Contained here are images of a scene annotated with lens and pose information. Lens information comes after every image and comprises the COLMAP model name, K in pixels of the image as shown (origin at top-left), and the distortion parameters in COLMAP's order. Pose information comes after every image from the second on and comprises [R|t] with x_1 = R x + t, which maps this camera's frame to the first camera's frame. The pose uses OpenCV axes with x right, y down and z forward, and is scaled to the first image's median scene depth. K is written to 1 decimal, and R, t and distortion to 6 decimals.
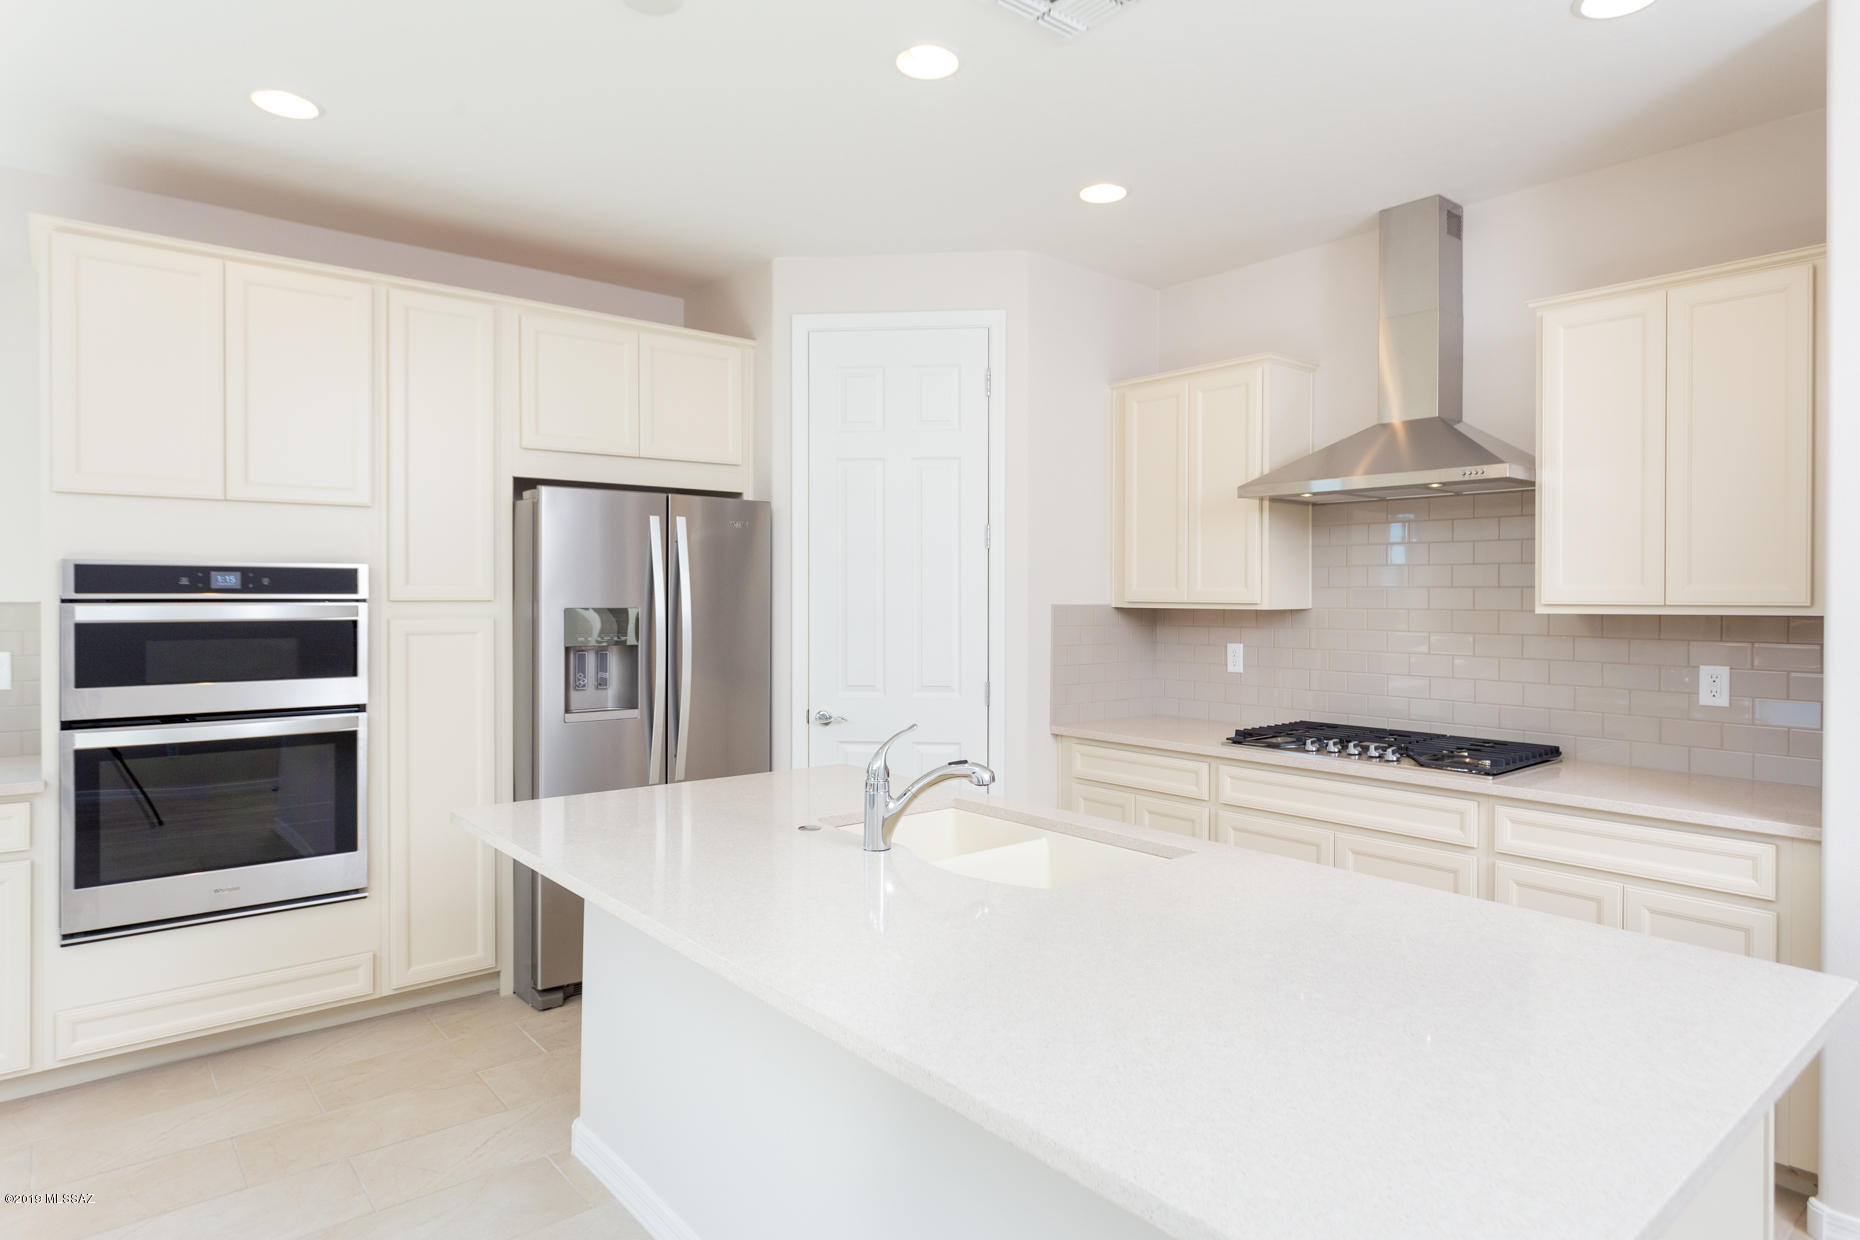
lens RADIAL K [[1070.5, 0, 927.7], [0, 1070.5, 593.3], [0, 0, 1]] dist [-0.004701, 0.002101]
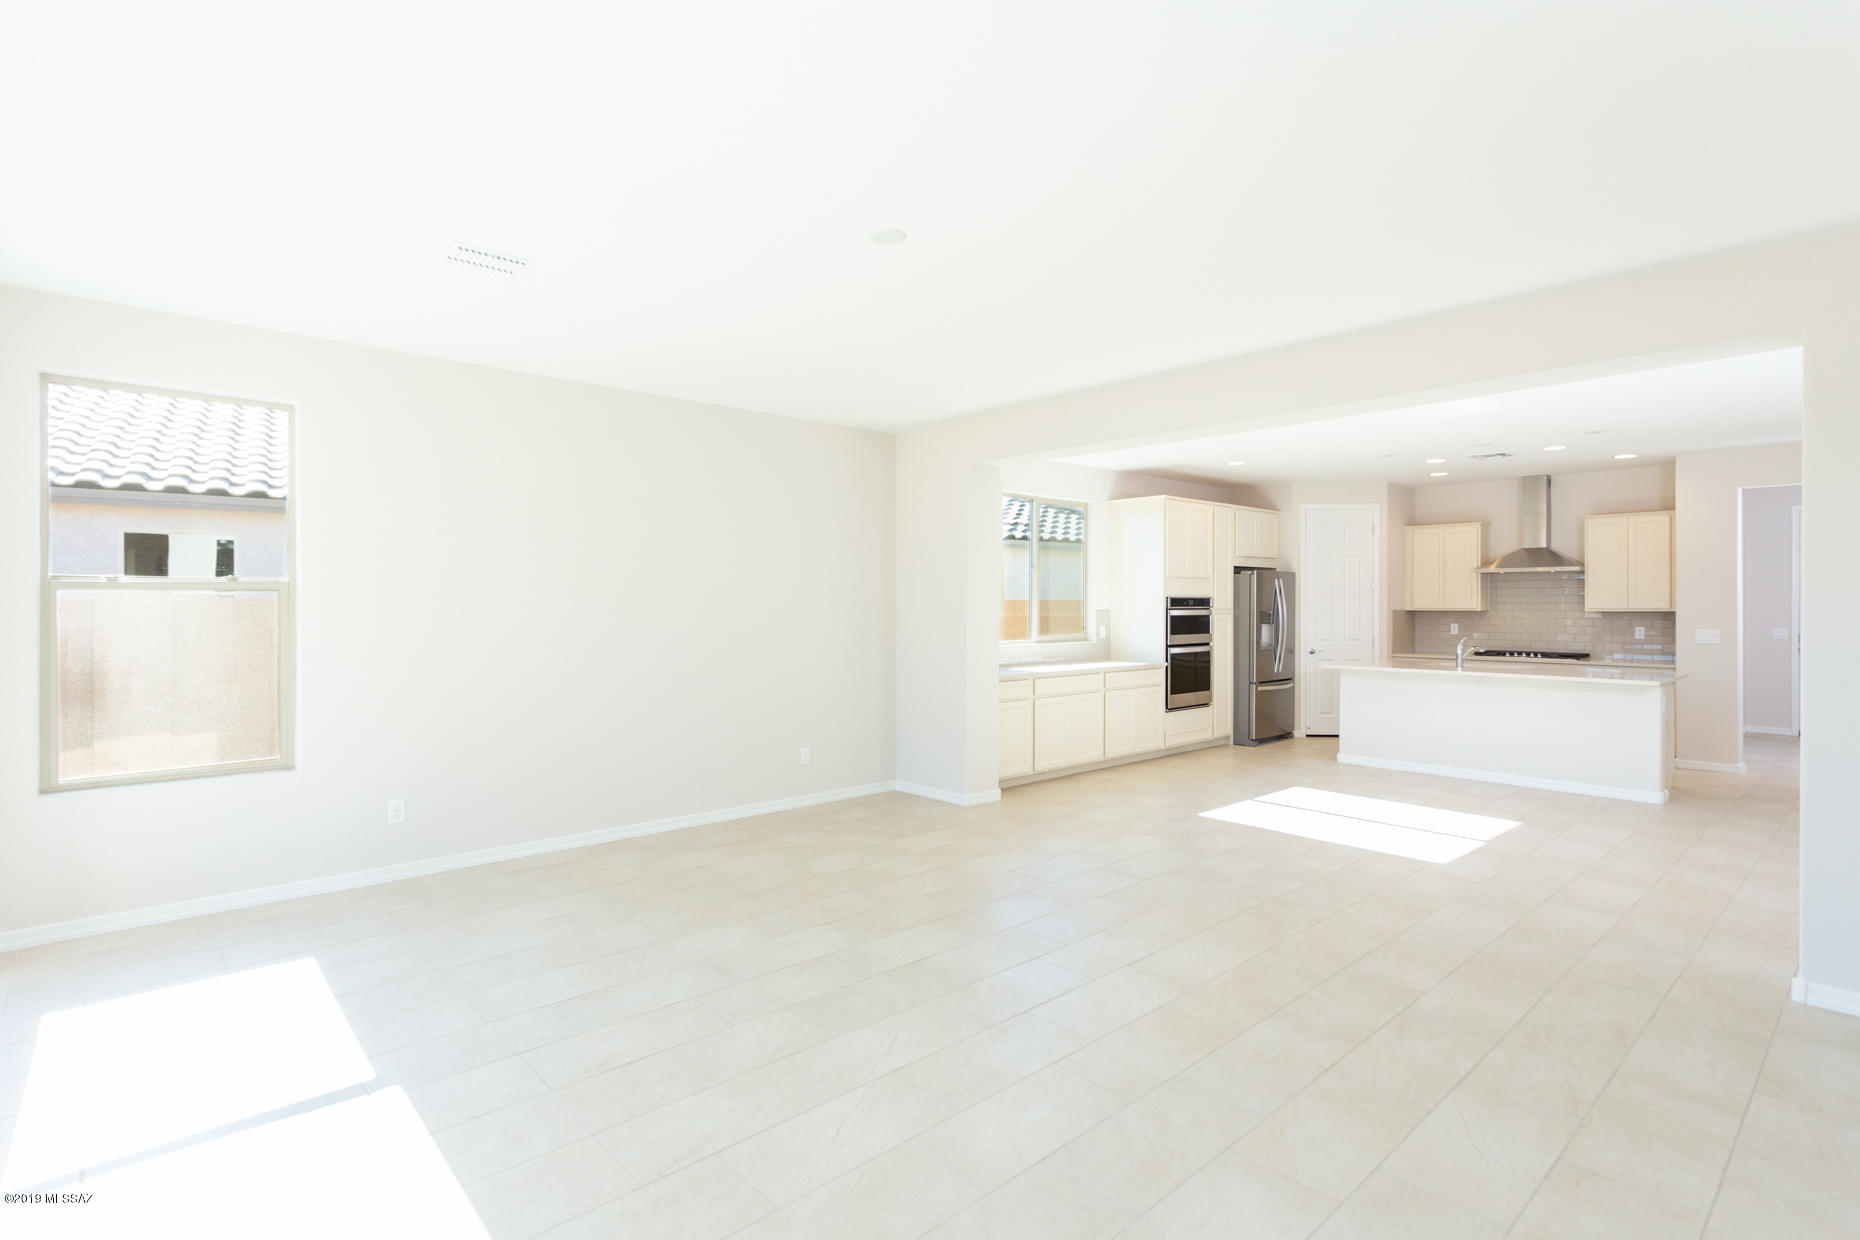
lens RADIAL K [[893.5, 0, 900.0], [0, 893.5, 599.3], [0, 0, 1]] dist [-0.004446, -0.000221]
pose [[0.999224, -0.003012, 0.039281, -1.486724], [0.003177, 0.999986, -0.004141, -0.012195], [-0.039268, 0.004262, 0.999220, -1.491456]]
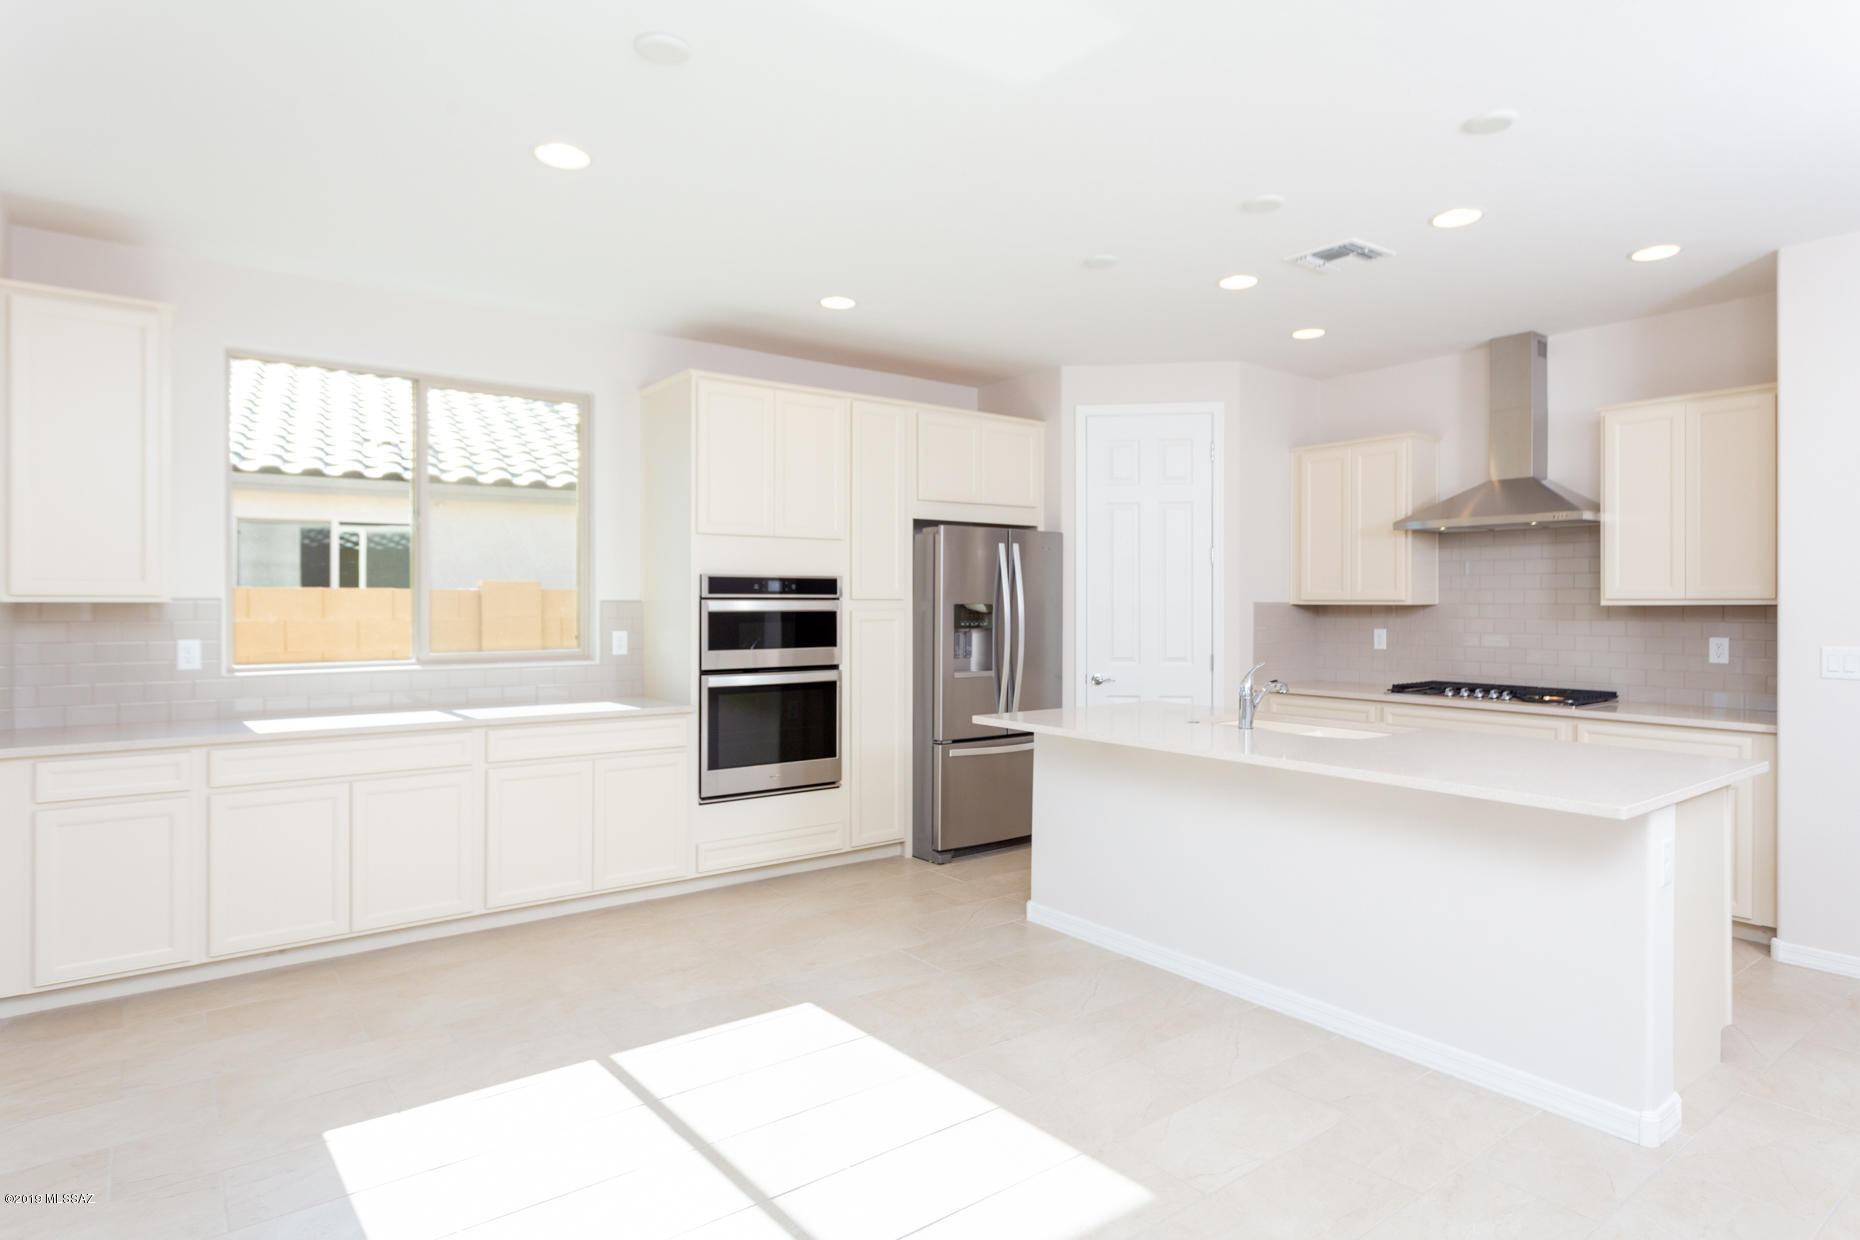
lens RADIAL K [[1042.0, 0, 920.7], [0, 1042.0, 595.6], [0, 0, 1]] dist [0.006455, 0.001362]
pose [[0.999268, -0.002399, -0.038183, -0.341594], [0.002158, 0.999977, -0.006362, 0.011851], [0.038198, 0.006275, 0.999251, -0.526632]]
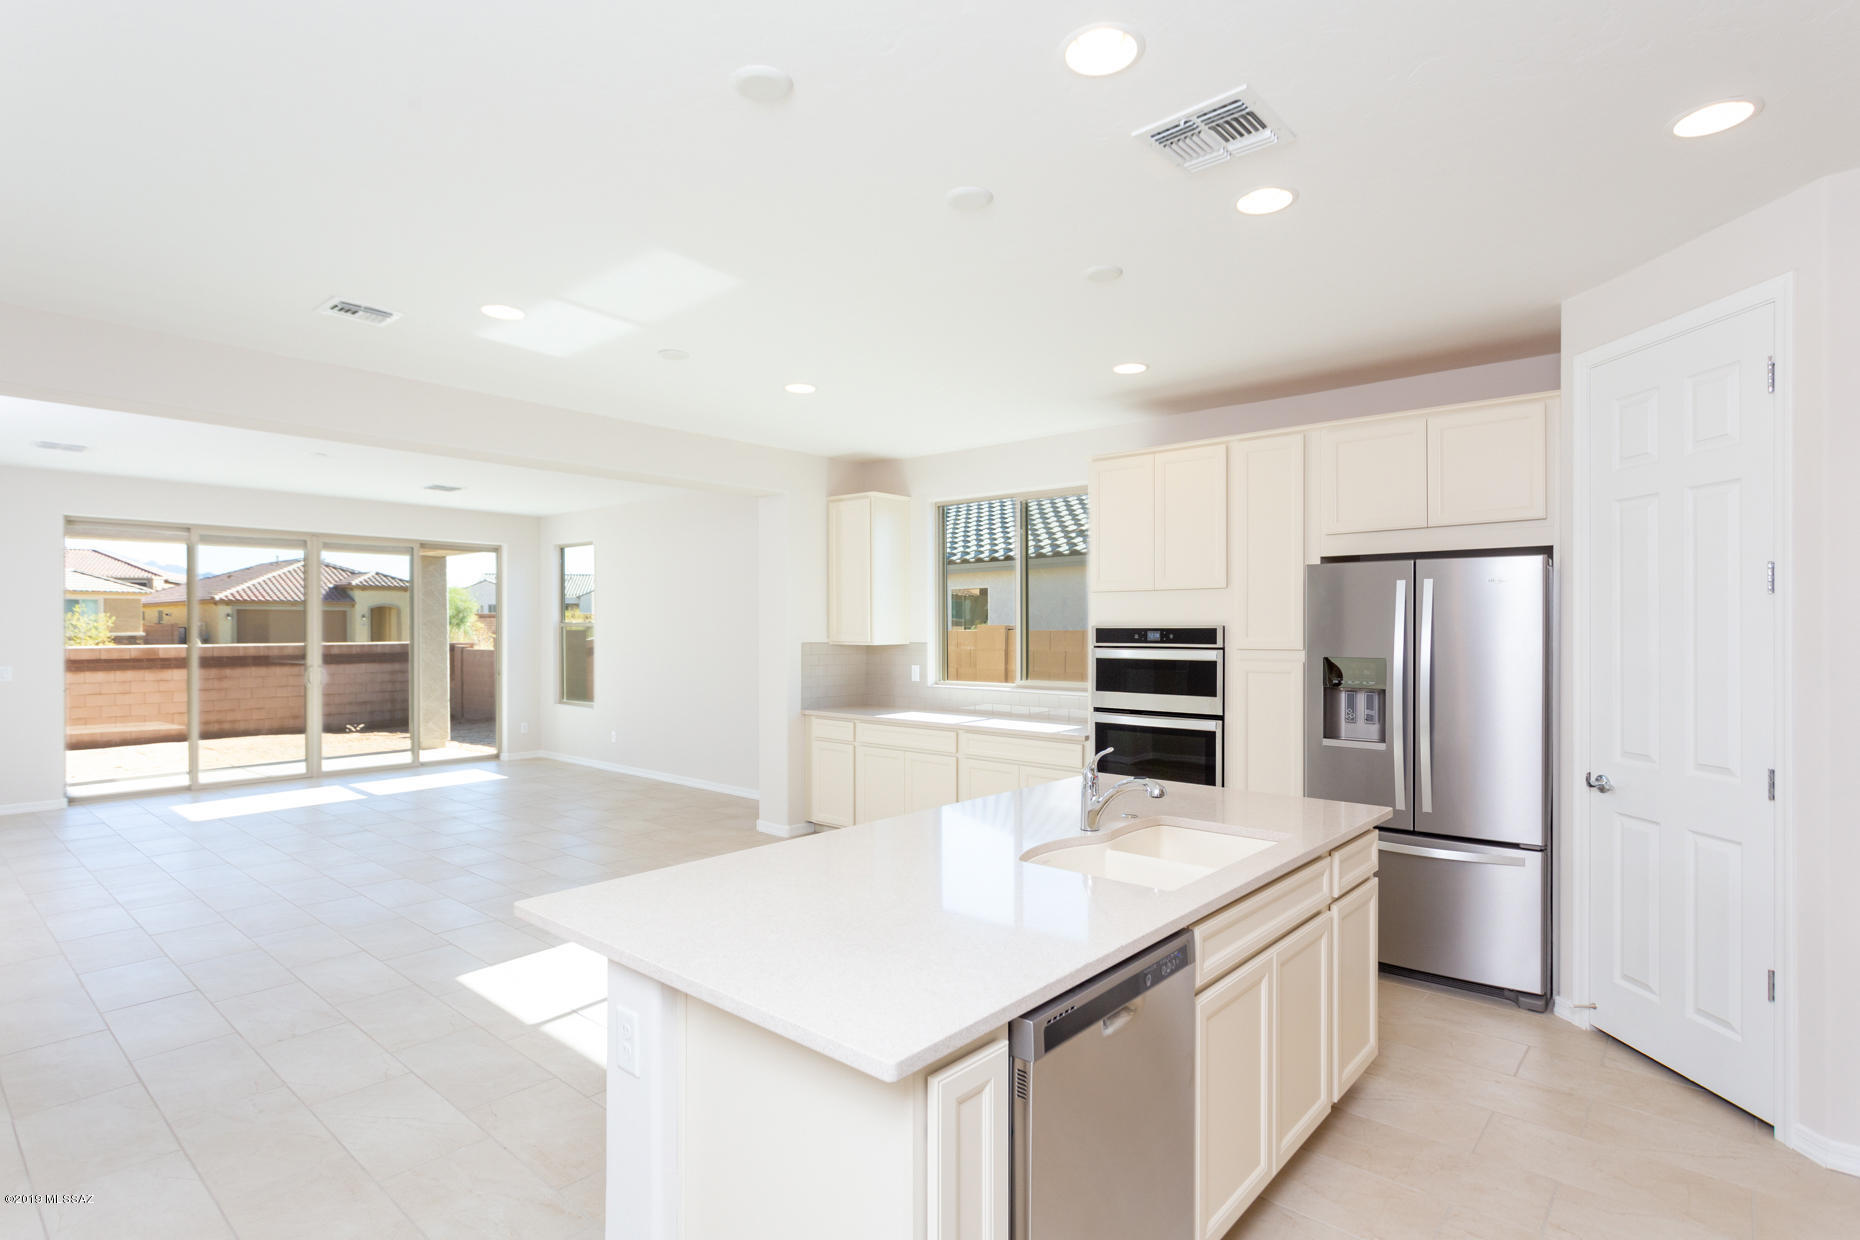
lens RADIAL K [[927.2, 0, 930.0], [0, 927.2, 620.0], [0, 0, 1]] dist [-0.001509, -0.000059]
pose [[0.154896, -0.013821, -0.987834, 0.723074], [-0.002195, 0.999895, -0.014334, -0.014516], [0.987928, 0.004389, 0.154850, 0.366528]]
